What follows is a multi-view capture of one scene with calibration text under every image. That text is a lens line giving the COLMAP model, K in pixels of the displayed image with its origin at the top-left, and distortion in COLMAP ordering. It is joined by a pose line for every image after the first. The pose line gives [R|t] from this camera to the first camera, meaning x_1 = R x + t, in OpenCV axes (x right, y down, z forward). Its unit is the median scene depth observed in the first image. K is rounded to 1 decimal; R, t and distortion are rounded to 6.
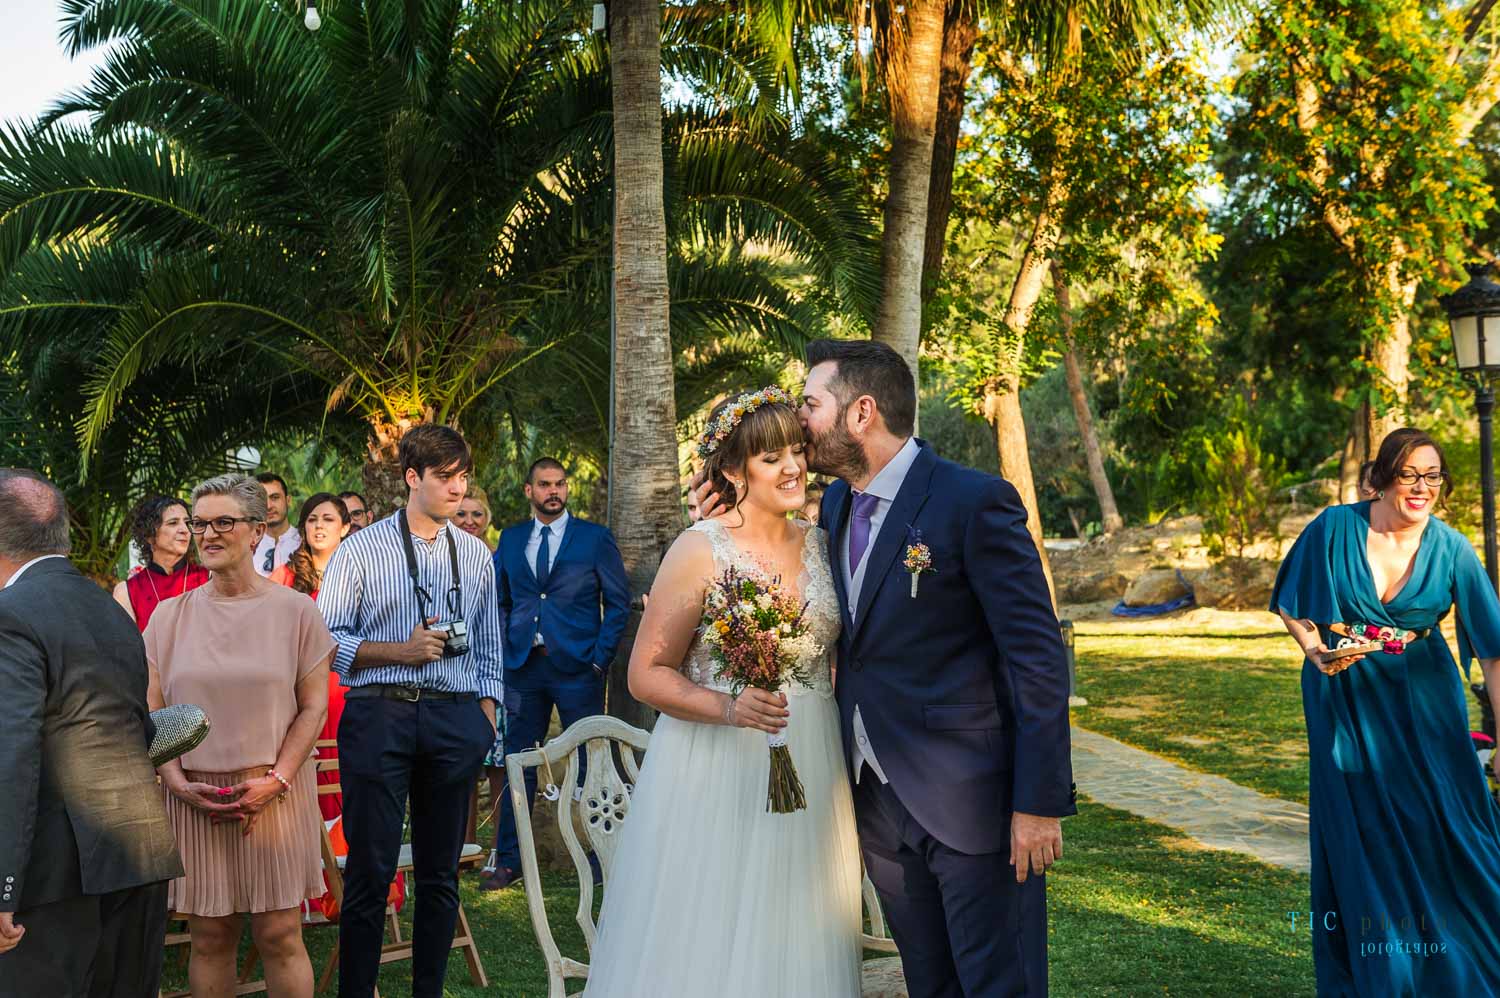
lens RADIAL K [[2136.8, 0, 752.7], [0, 2136.8, 496.3], [0, 0, 1]] dist [0.224793, 0.000000]
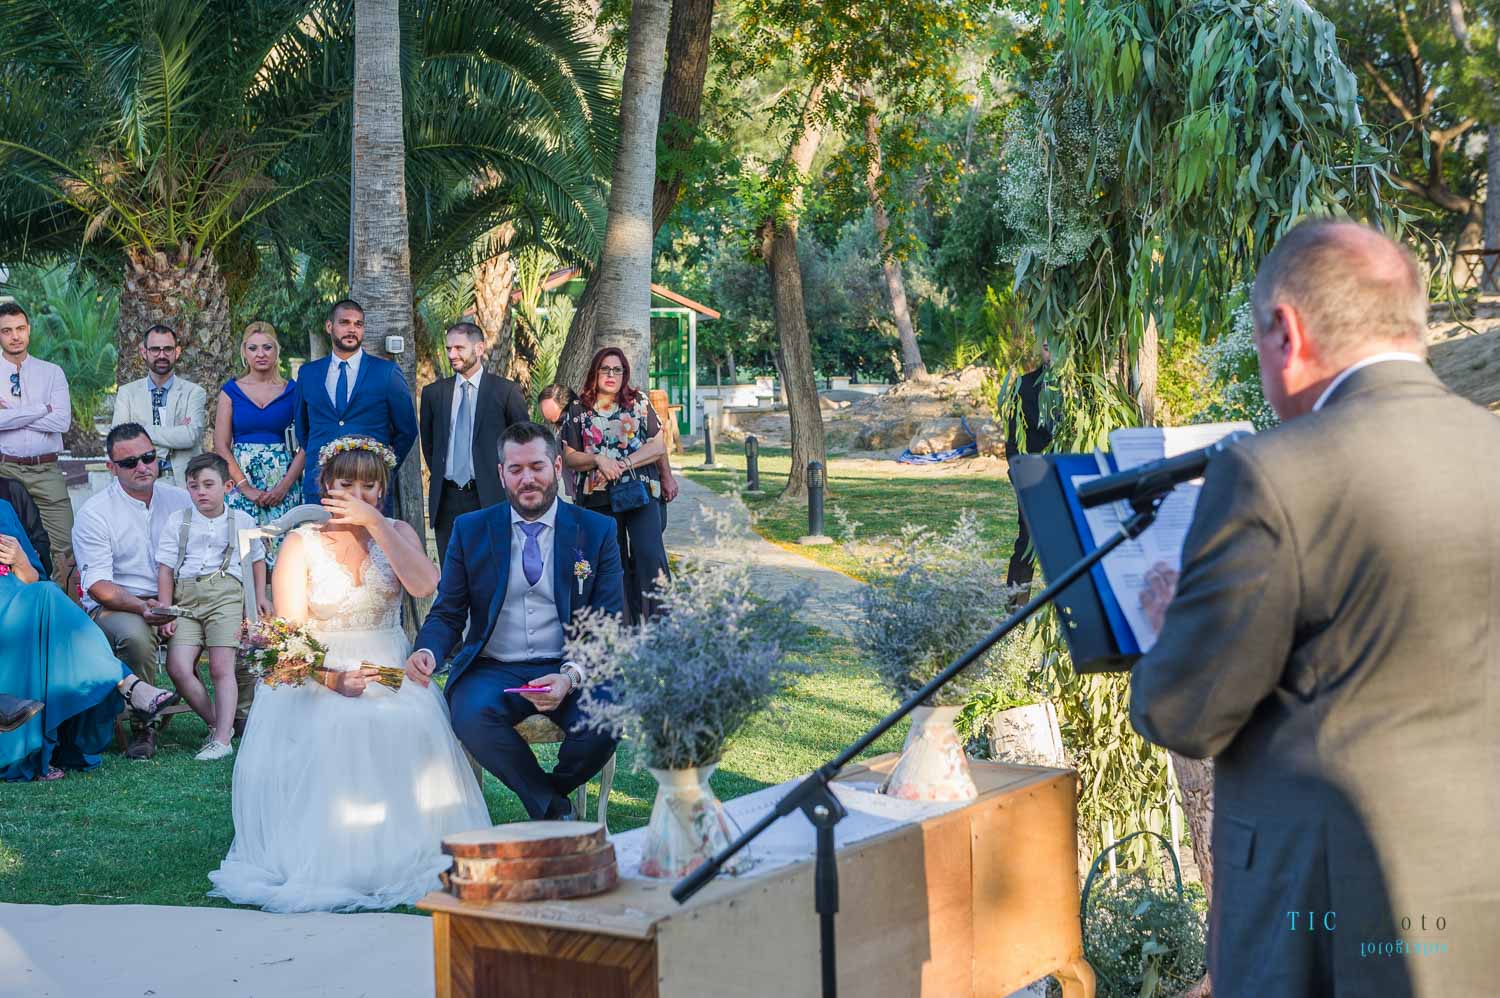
lens RADIAL K [[2437.4, 0, 746.3], [0, 2437.4, 504.0], [0, 0, 1]] dist [0.288410, 0.000000]
pose [[0.997519, 0.025023, 0.065807, 0.049868], [-0.029694, 0.997035, 0.070992, -0.007268], [-0.063835, -0.072770, 0.995304, -0.252732]]
